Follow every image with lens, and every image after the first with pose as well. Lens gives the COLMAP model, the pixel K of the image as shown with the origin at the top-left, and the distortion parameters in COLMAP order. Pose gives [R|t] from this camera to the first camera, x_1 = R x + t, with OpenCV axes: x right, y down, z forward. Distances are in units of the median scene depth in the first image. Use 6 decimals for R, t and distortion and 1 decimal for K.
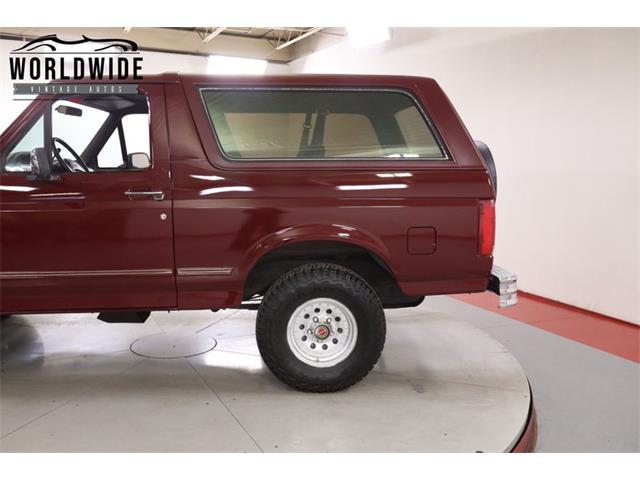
lens RADIAL K [[580.2, 0, 320.0], [0, 580.2, 240.0], [0, 0, 1]] dist [0.003329, 0.000037]
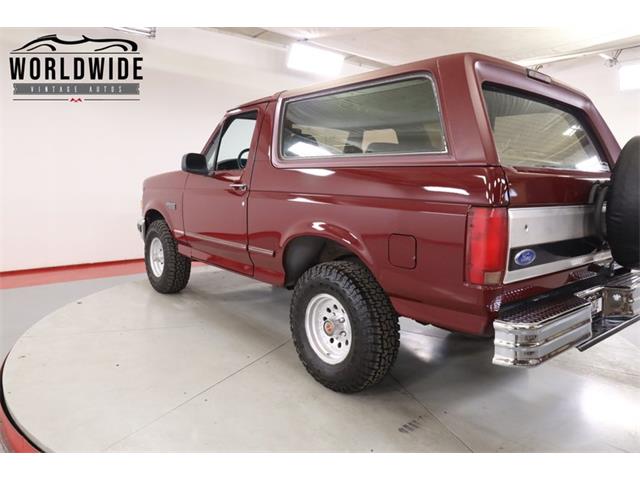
lens RADIAL K [[451.2, 0, 320.0], [0, 451.2, 240.0], [0, 0, 1]] dist [-0.002849, -0.000235]
pose [[0.601999, 0.117021, -0.789876, 0.601446], [-0.134862, 0.989893, 0.043869, -0.026116], [0.787026, 0.080115, 0.611696, 0.492569]]
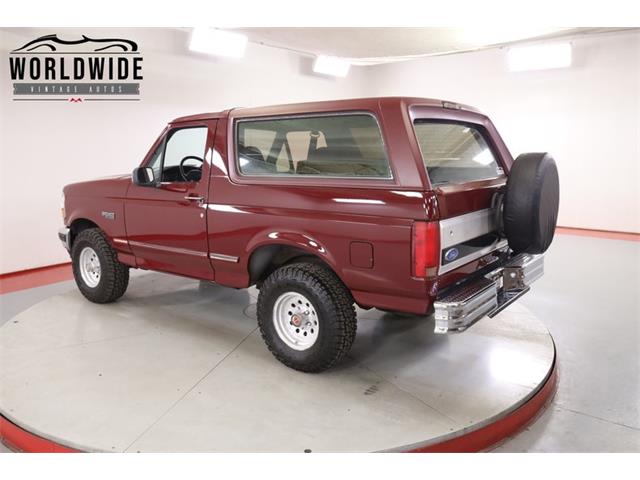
lens RADIAL K [[512.9, 0, 320.0], [0, 512.9, 240.0], [0, 0, 1]] dist [-0.006913, -0.001396]
pose [[0.765992, 0.102459, -0.634633, 0.698119], [-0.081584, 0.994728, 0.062125, -0.076399], [0.637652, 0.004189, 0.770313, 0.213351]]
